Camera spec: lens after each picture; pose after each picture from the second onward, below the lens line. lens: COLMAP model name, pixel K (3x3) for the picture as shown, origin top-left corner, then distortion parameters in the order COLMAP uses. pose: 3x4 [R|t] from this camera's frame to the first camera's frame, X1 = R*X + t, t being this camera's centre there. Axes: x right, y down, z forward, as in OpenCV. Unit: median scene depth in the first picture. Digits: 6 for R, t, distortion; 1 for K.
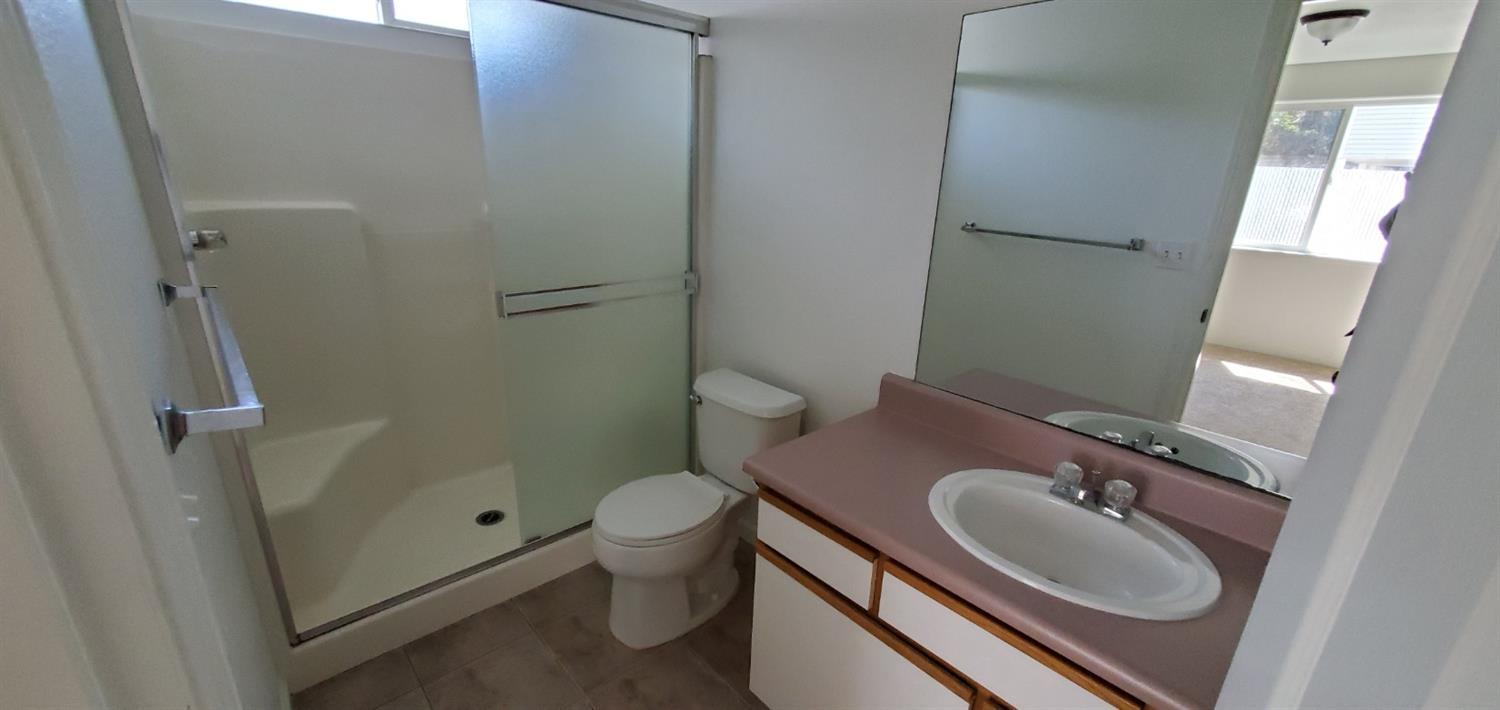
lens RADIAL K [[590.9, 0, 743.3], [0, 590.9, 366.5], [0, 0, 1]] dist [-0.000598, -0.000617]
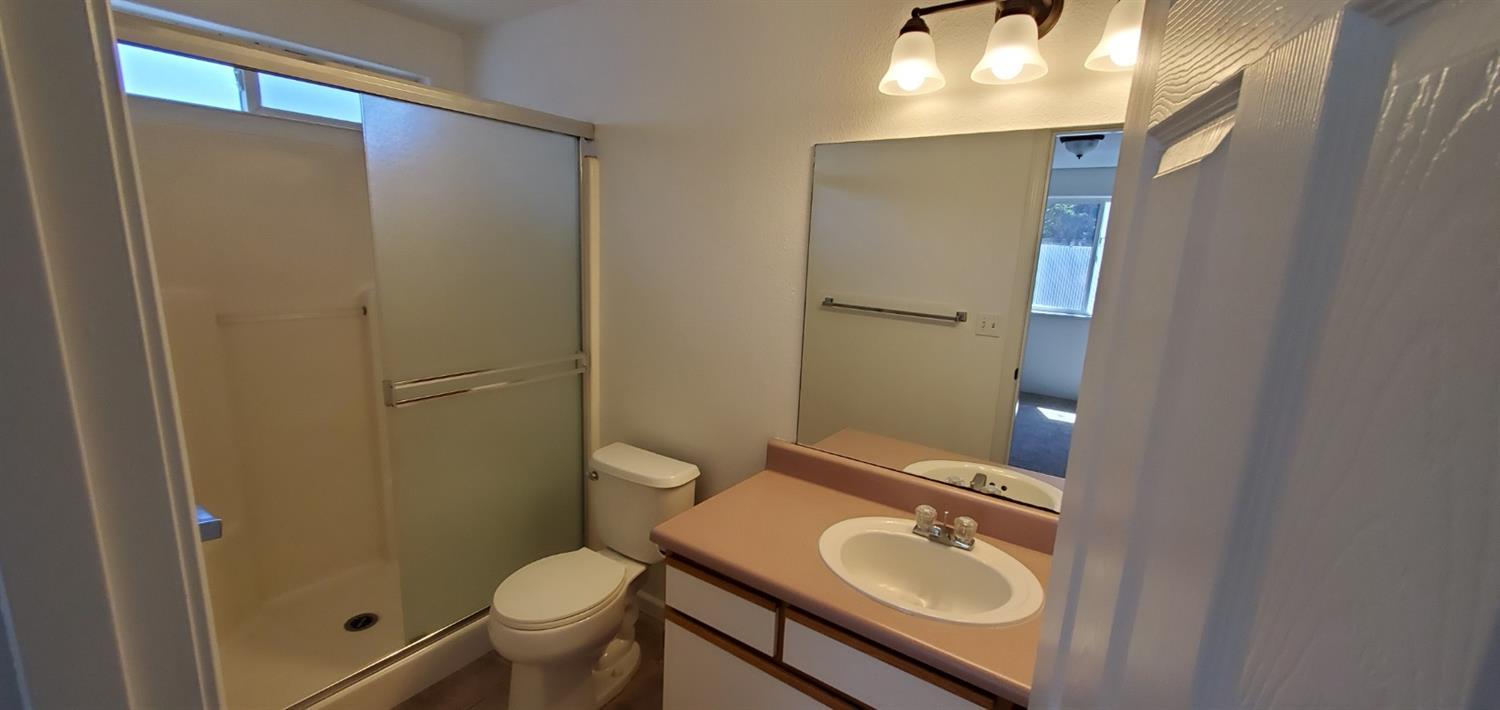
lens RADIAL K [[590.9, 0, 743.3], [0, 590.9, 366.5], [0, 0, 1]] dist [-0.000598, -0.000617]
pose [[0.975690, -0.037317, 0.215955, -0.043772], [0.060638, 0.992894, -0.102391, -0.013063], [-0.210599, 0.112996, 0.971020, -0.088363]]
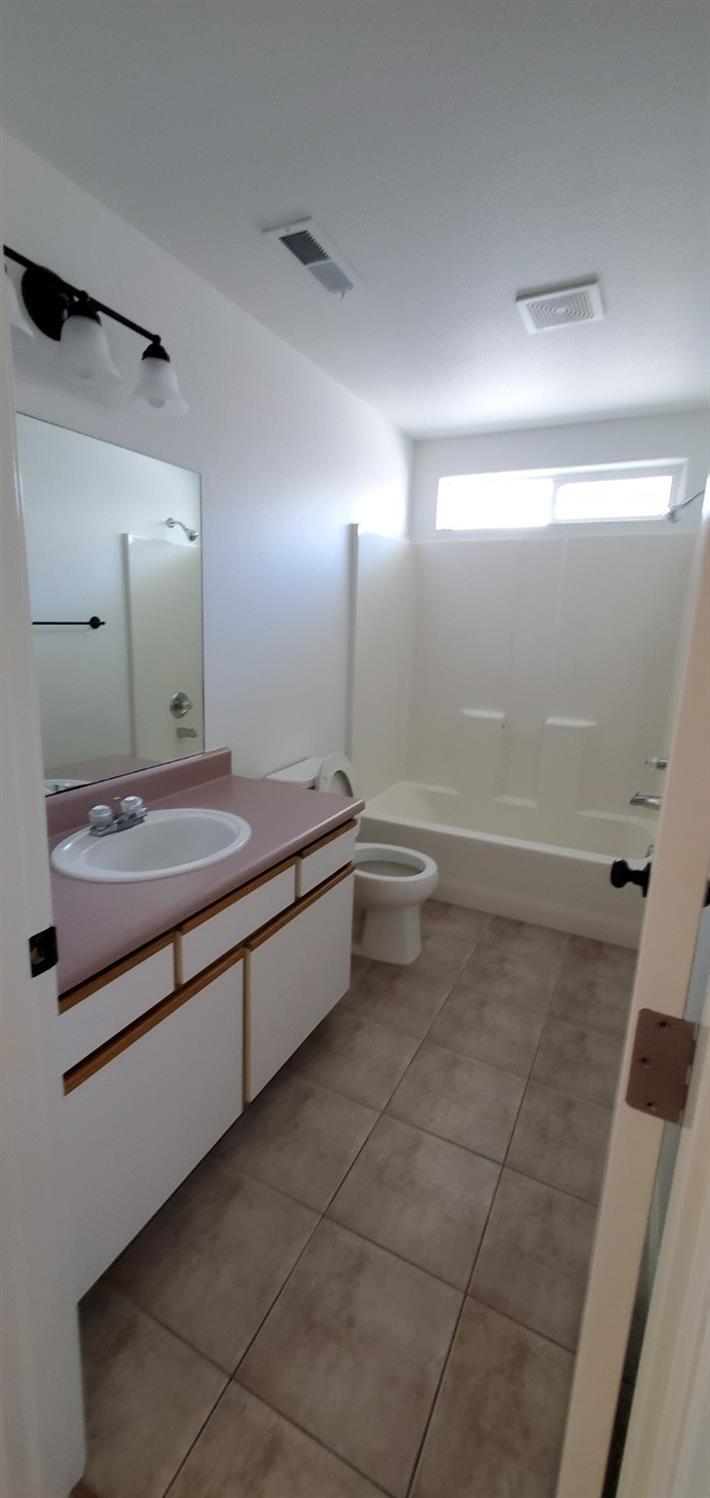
lens RADIAL K [[590.1, 0, 355.0], [0, 590.1, 749.0], [0, 0, 1]] dist [-0.000598, -0.000617]
pose [[-0.348952, -0.255259, 0.901707, -0.502987], [0.247185, 0.903045, 0.351296, -0.174793], [-0.903954, 0.345474, -0.252023, 0.581876]]
